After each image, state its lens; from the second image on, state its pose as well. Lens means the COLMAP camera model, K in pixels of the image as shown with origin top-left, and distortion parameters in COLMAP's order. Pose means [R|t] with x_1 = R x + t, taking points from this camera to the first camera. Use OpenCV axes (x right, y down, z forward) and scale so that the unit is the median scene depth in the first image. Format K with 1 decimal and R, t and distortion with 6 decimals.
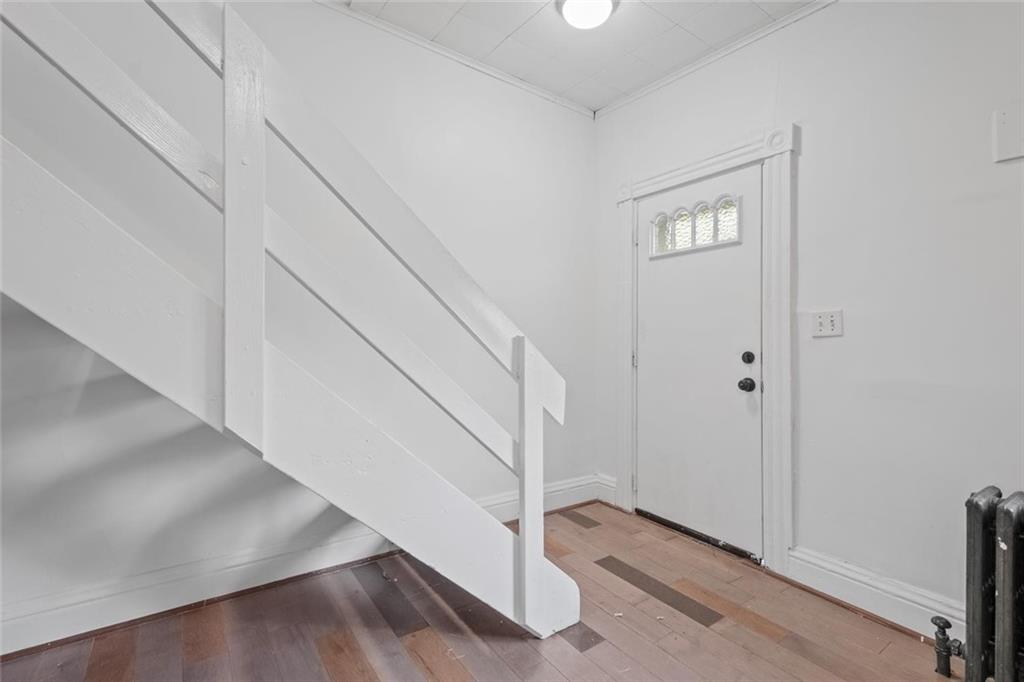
lens RADIAL K [[462.0, 0, 507.6], [0, 462.0, 338.5], [0, 0, 1]] dist [0.013697, -0.002955]
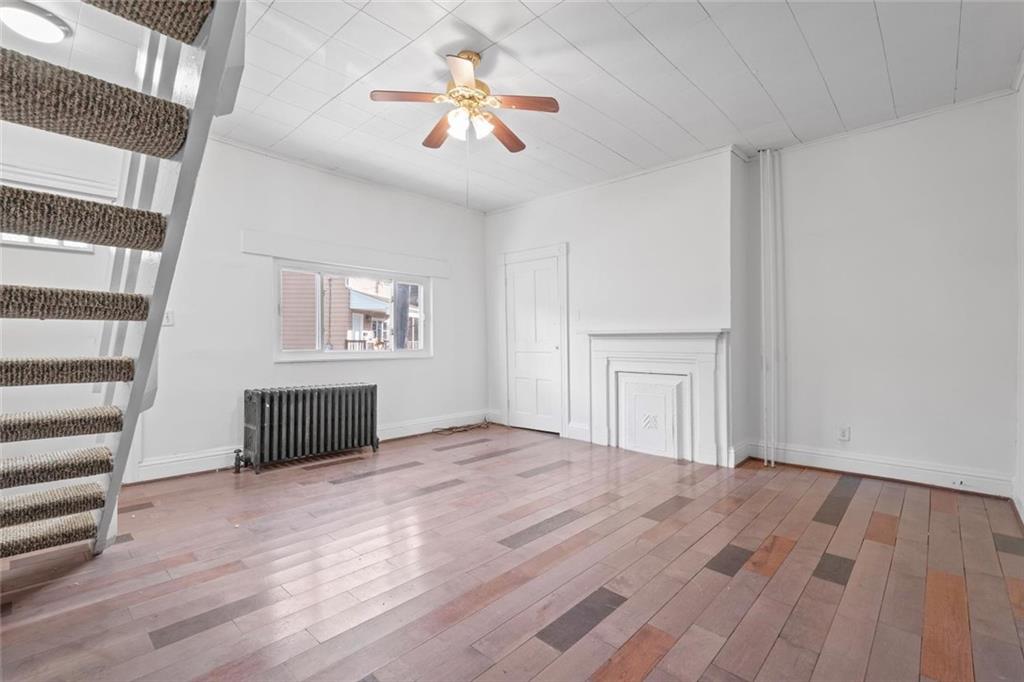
lens RADIAL K [[462.0, 0, 517.3], [0, 462.0, 341.0], [0, 0, 1]] dist [0.013697, -0.002955]
pose [[-0.215795, -0.025902, 0.976095, -1.155158], [-0.013950, 0.999628, 0.023443, -0.005909], [-0.976339, -0.008558, -0.216076, 0.111555]]
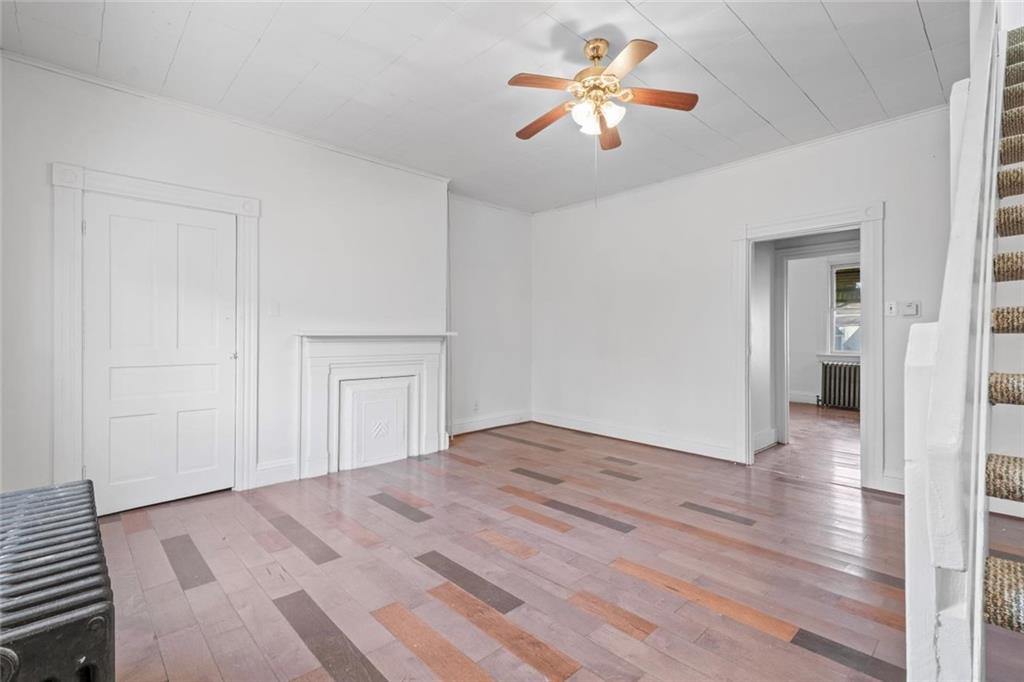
lens RADIAL K [[462.0, 0, 519.1], [0, 462.0, 337.6], [0, 0, 1]] dist [0.013697, -0.002955]
pose [[-0.988084, -0.020943, -0.152487, 0.394107], [-0.019681, 0.999758, -0.009777, 0.015953], [0.152654, -0.006659, -0.988257, 1.058997]]
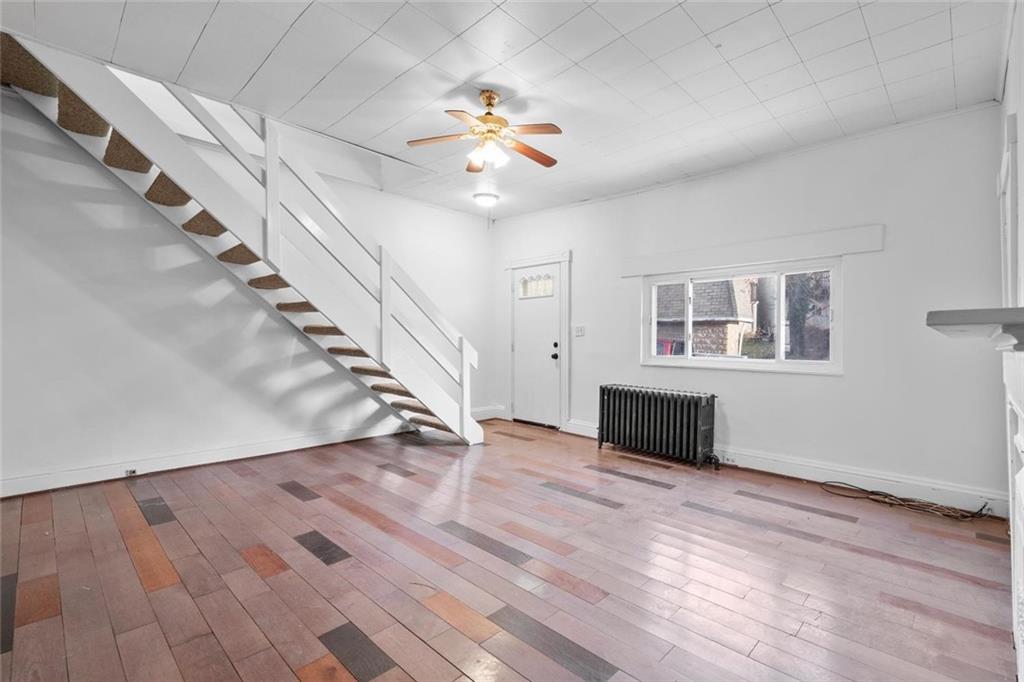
lens RADIAL K [[462.0, 0, 512.4], [0, 462.0, 344.1], [0, 0, 1]] dist [0.013697, -0.002955]
pose [[0.983421, -0.010177, 0.181049, -0.131916], [0.007610, 0.999860, 0.014870, 0.000469], [-0.181175, -0.013245, 0.983362, -1.363917]]
